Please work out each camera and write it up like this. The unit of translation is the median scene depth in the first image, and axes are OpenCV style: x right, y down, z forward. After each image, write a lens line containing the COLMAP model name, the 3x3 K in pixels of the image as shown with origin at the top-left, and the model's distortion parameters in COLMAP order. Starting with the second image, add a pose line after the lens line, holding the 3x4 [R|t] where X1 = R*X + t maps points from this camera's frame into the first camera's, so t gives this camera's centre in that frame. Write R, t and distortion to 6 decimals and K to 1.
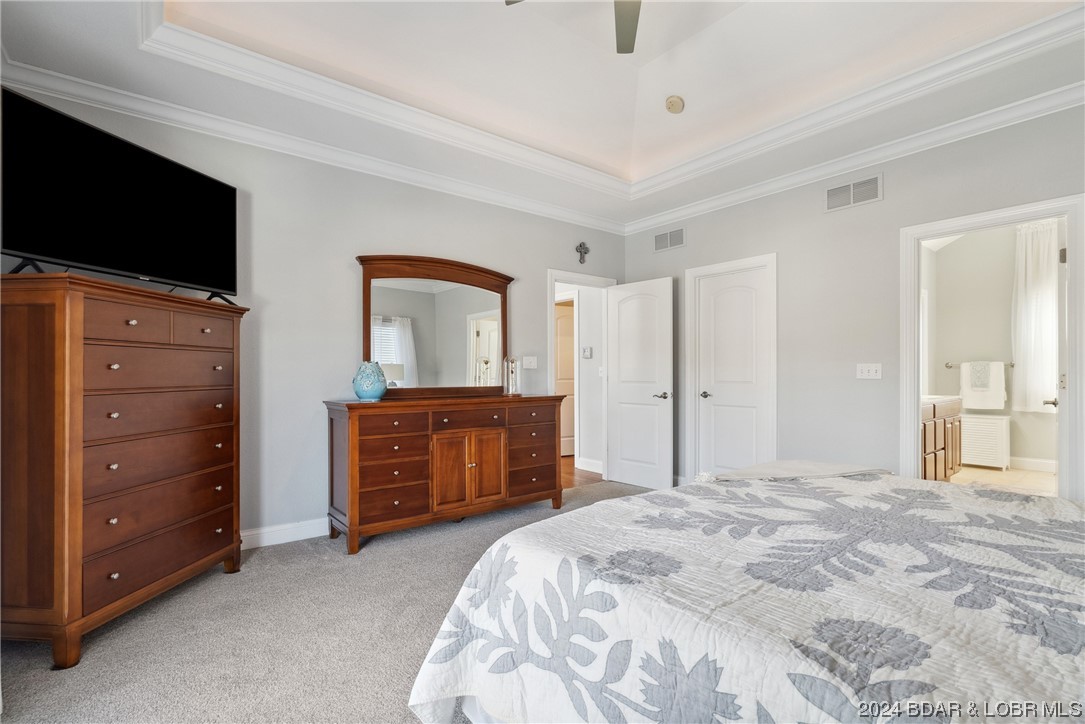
lens RADIAL K [[496.8, 0, 533.0], [0, 496.8, 376.7], [0, 0, 1]] dist [-0.004064, 0.001297]
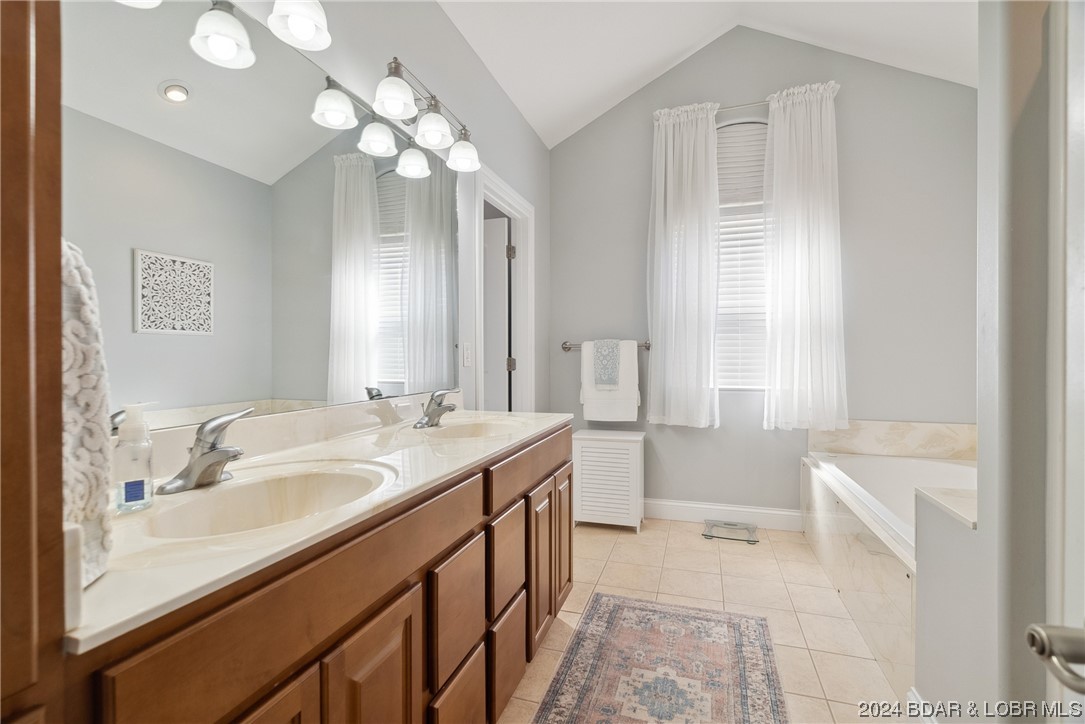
lens RADIAL K [[496.8, 0, 542.7], [0, 496.8, 362.3], [0, 0, 1]] dist [-0.004064, 0.001297]
pose [[0.821918, 0.001239, 0.569605, 0.522278], [-0.003221, 0.999992, 0.002473, -0.005004], [-0.569597, -0.003868, 0.821915, 0.579431]]
